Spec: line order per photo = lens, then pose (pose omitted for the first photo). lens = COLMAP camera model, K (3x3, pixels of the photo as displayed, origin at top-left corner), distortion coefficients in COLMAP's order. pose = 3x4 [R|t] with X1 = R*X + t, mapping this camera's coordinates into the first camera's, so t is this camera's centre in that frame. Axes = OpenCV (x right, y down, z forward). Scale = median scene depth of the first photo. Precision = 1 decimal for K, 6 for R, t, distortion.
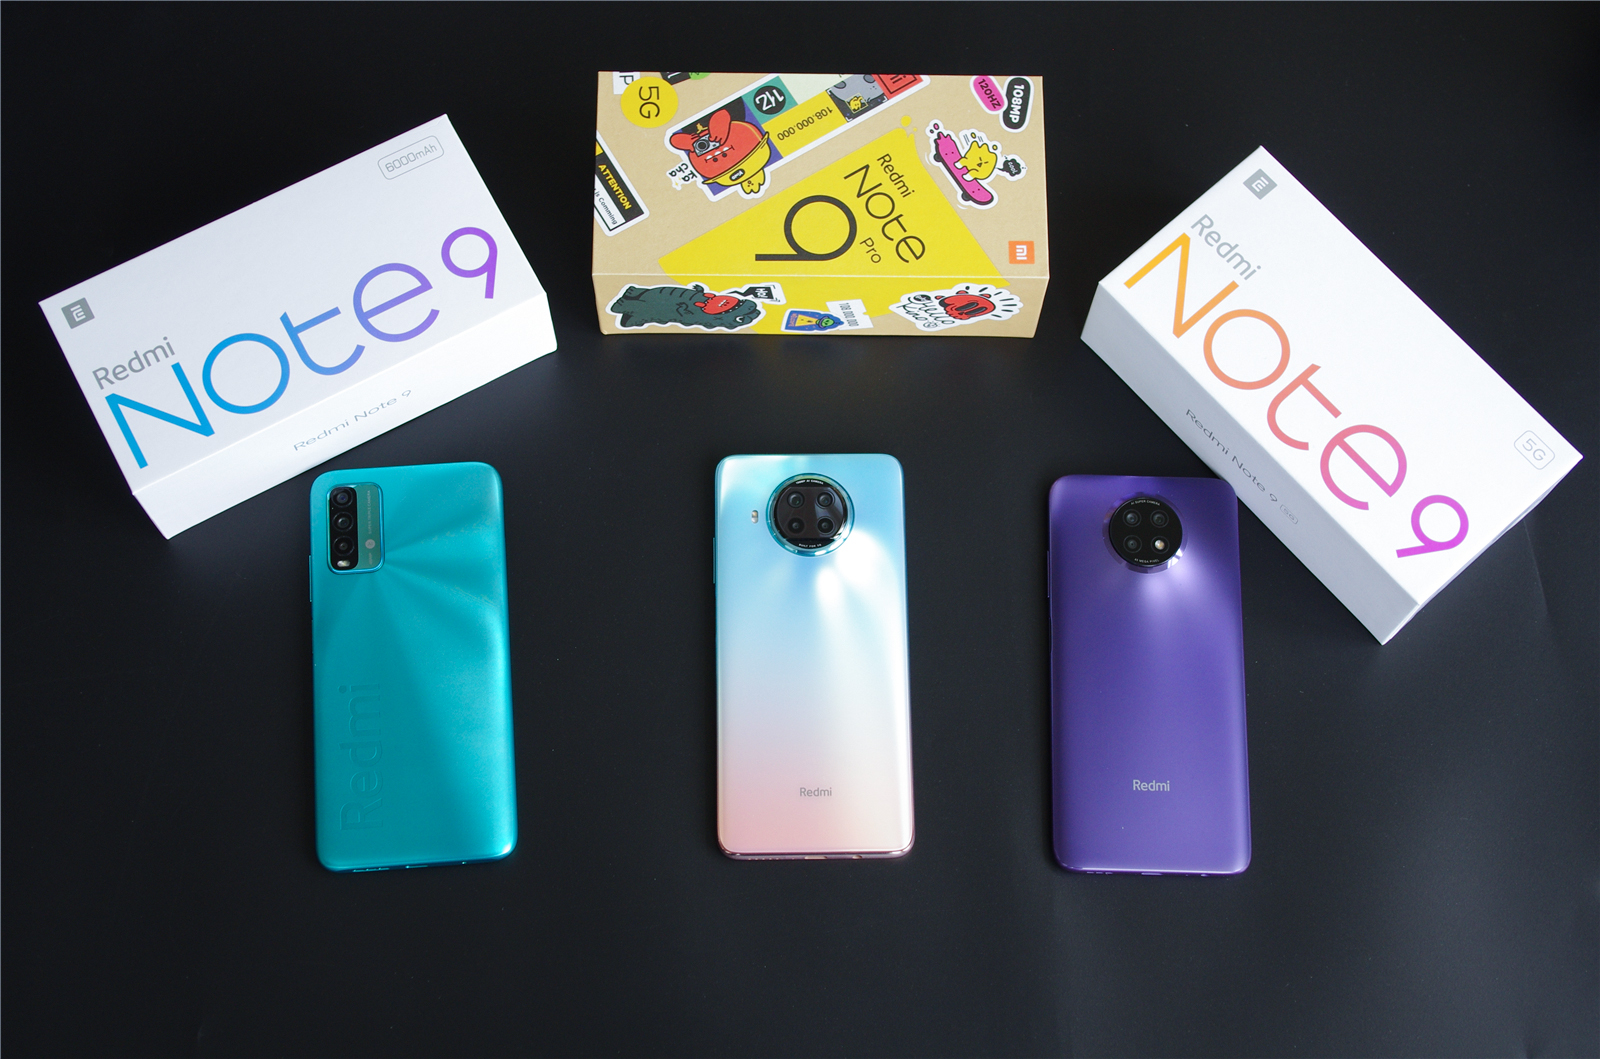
lens RADIAL K [[2431.1, 0, 803.2], [0, 2431.1, 531.4], [0, 0, 1]] dist [0.021353, 0.000000]
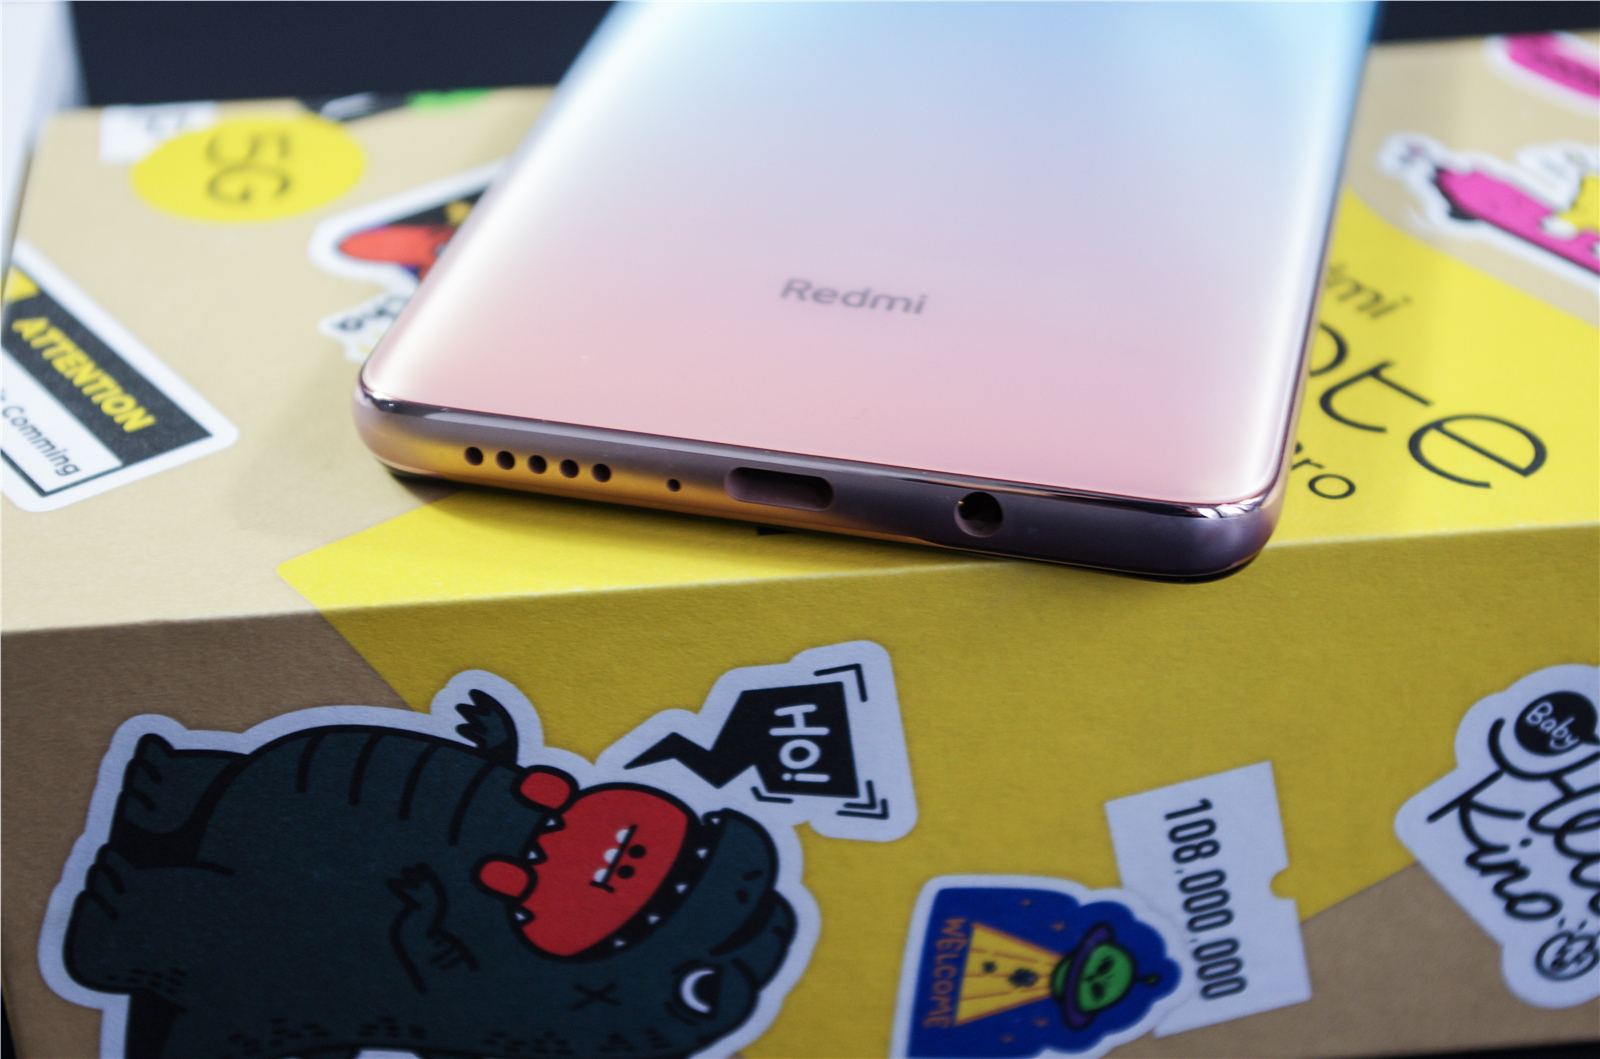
lens RADIAL K [[2894.9, 0, 804.5], [0, 2894.9, 540.8], [0, 0, 1]] dist [0.053553, 0.000000]
pose [[0.992790, -0.082850, 0.086622, -0.036262], [0.118119, 0.799111, -0.589466, 0.032125], [-0.020383, 0.595448, 0.803135, 0.789802]]
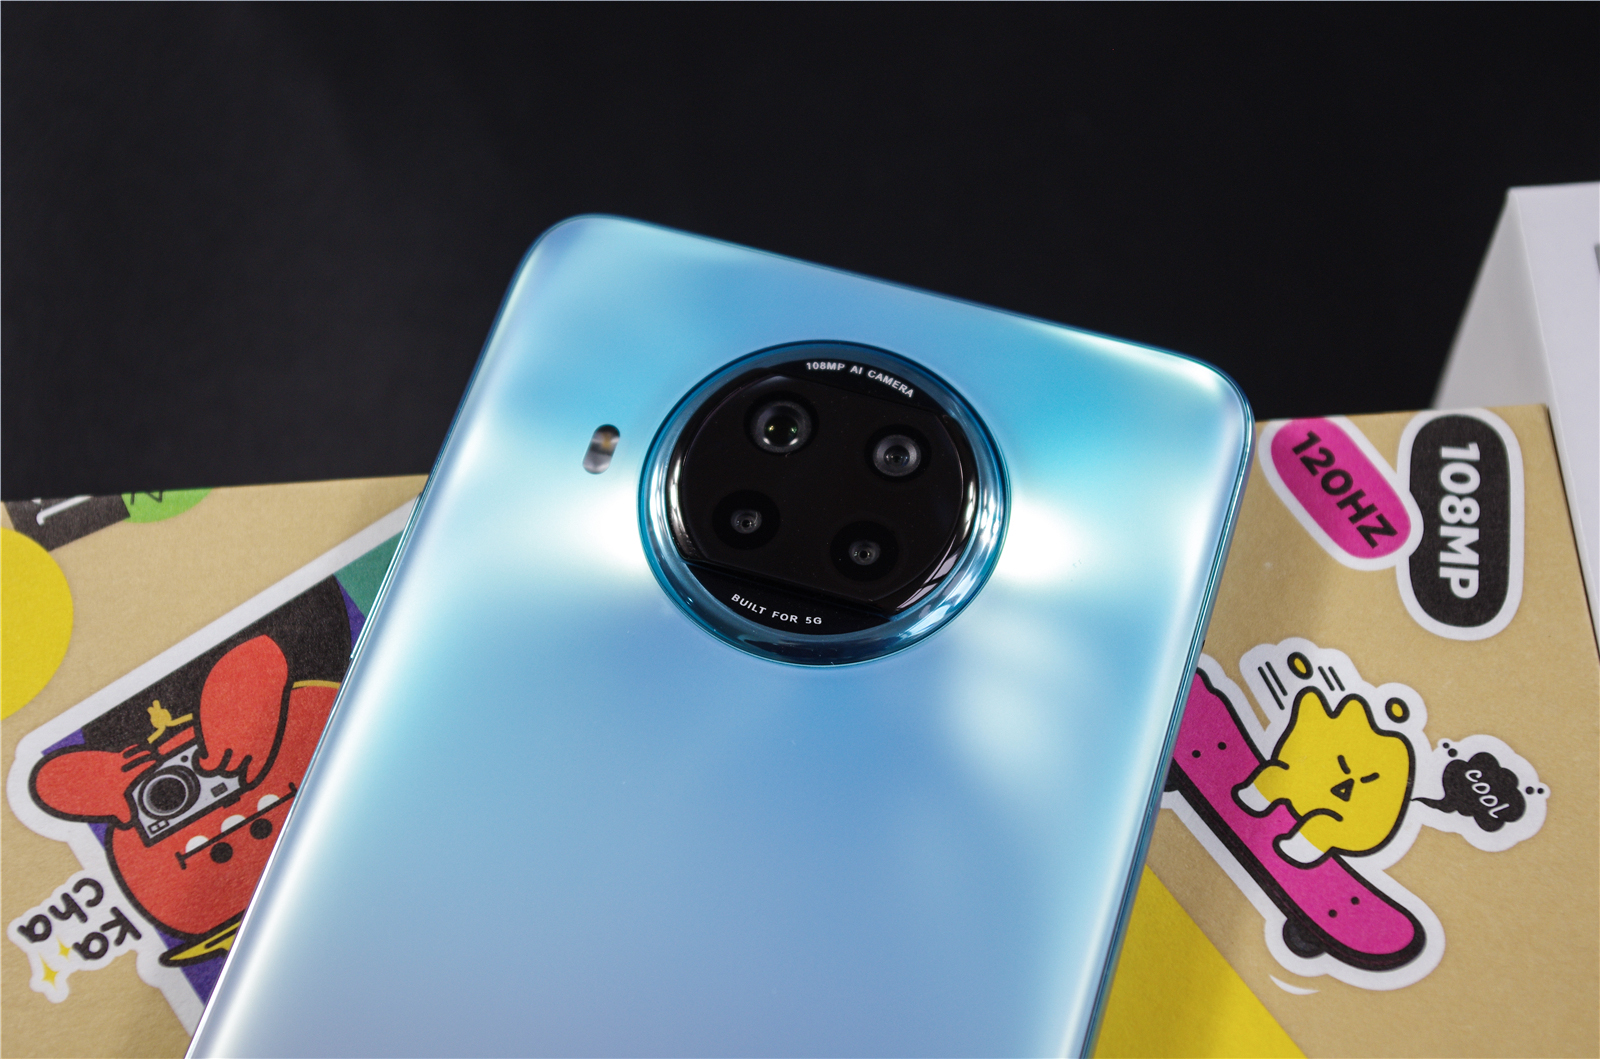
lens RADIAL K [[2933.1, 0, 807.3], [0, 2933.1, 526.0], [0, 0, 1]] dist [0.066991, 0.000000]
pose [[0.997193, -0.074249, -0.009700, 0.025395], [0.071787, 0.984790, -0.158223, -0.134171], [0.021300, 0.157083, 0.987356, 0.712038]]
